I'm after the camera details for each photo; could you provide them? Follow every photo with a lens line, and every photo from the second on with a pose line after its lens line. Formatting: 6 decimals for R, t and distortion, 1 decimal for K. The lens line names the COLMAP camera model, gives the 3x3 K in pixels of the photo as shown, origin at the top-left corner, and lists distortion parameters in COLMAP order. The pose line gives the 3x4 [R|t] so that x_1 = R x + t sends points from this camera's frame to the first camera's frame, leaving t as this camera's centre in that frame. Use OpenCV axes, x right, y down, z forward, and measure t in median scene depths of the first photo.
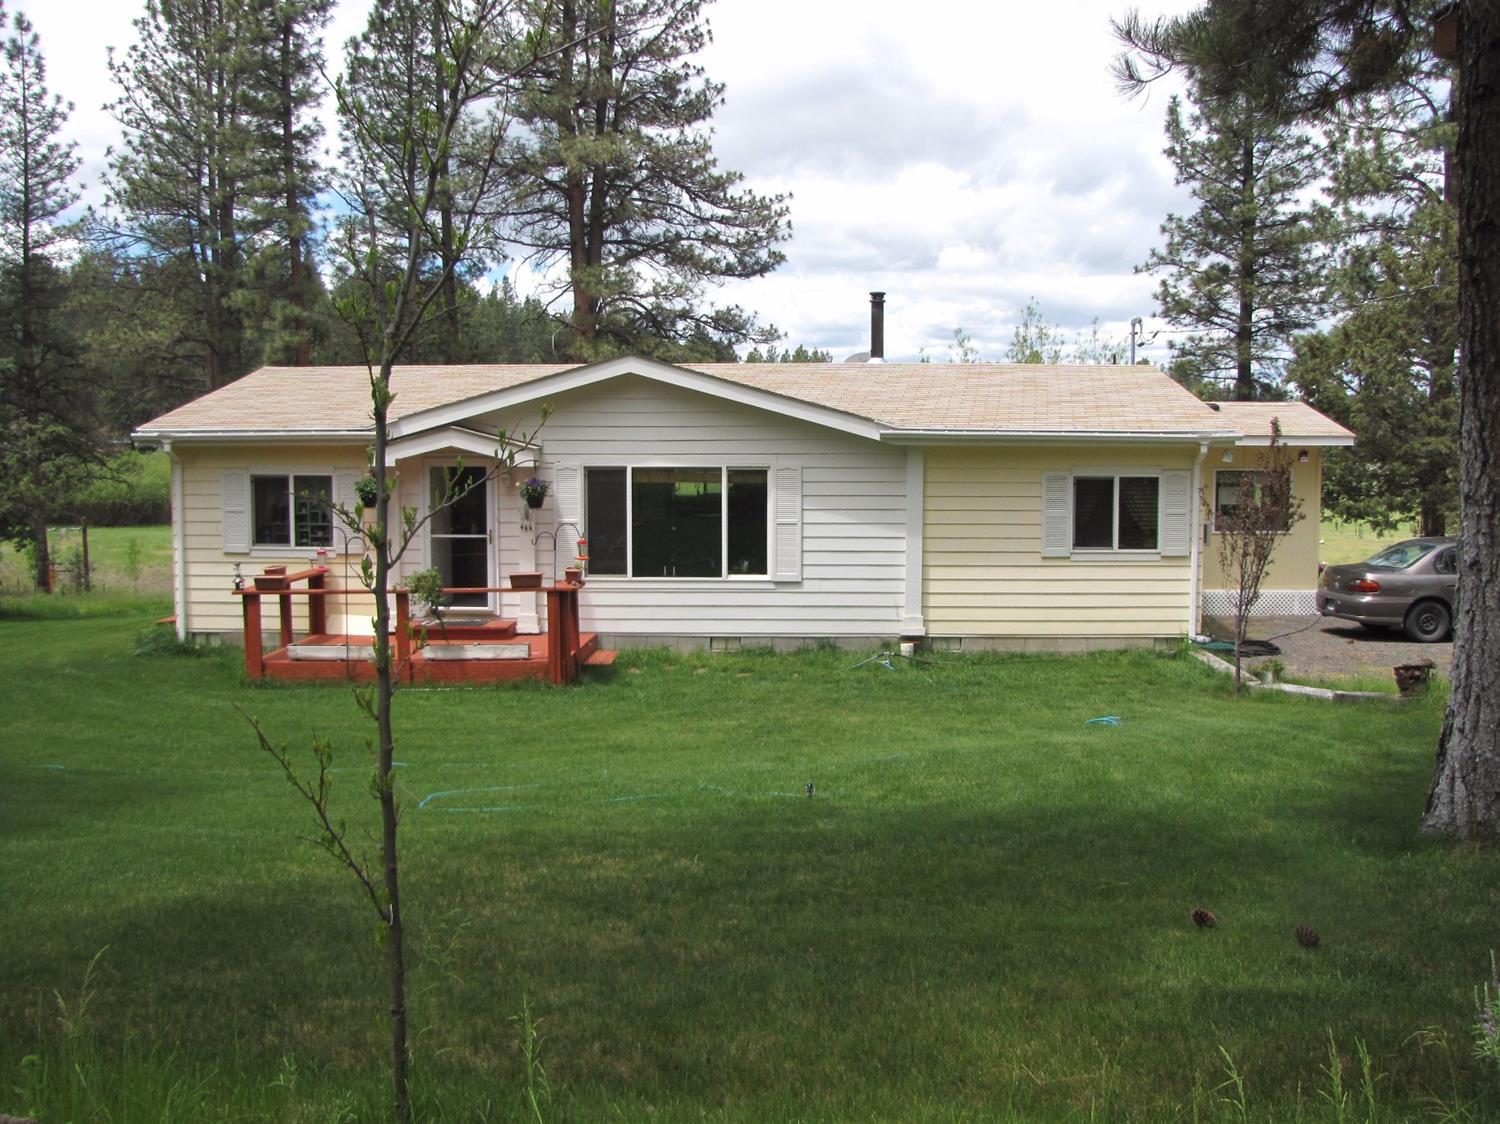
lens RADIAL K [[1423.0, 0, 750.0], [0, 1423.0, 562.0], [0, 0, 1]] dist [-0.117920, 0.004678]
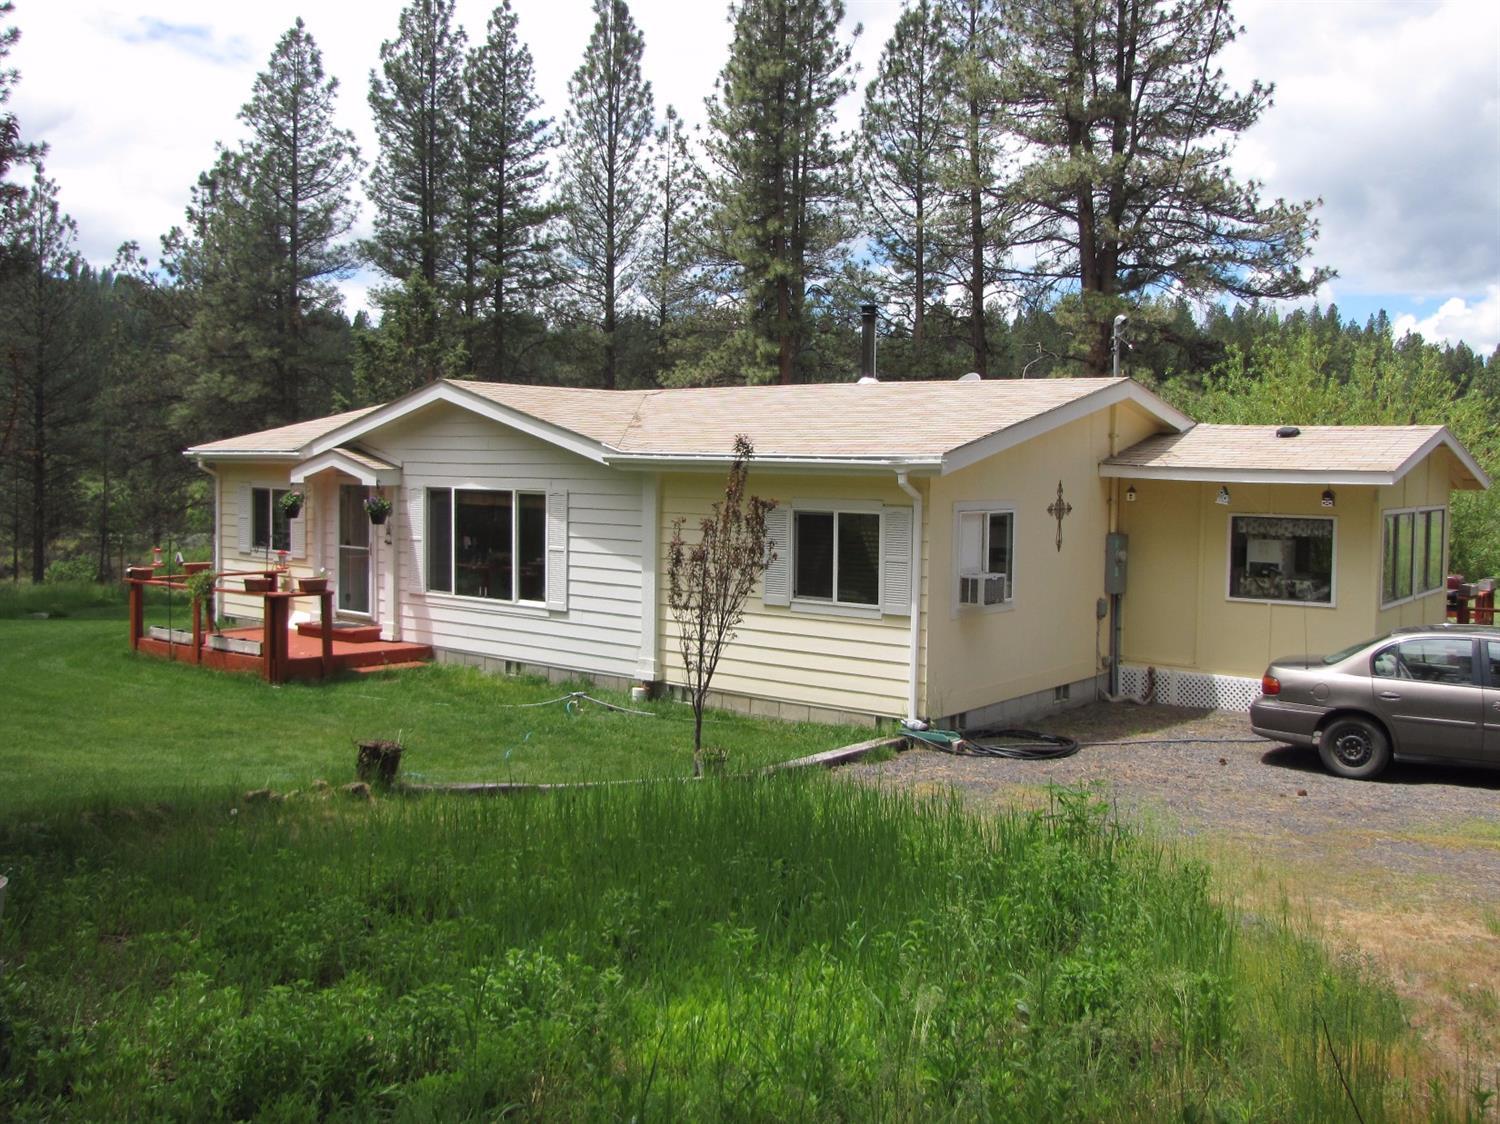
lens RADIAL K [[1402.9, 0, 750.0], [0, 1402.9, 516.0], [0, 0, 1]] dist [-0.085172, 0.006282]
pose [[0.797060, 0.034095, -0.602936, 0.702893], [-0.069589, 0.996940, -0.035618, -0.025585], [0.599877, 0.070347, 0.796994, 0.316809]]
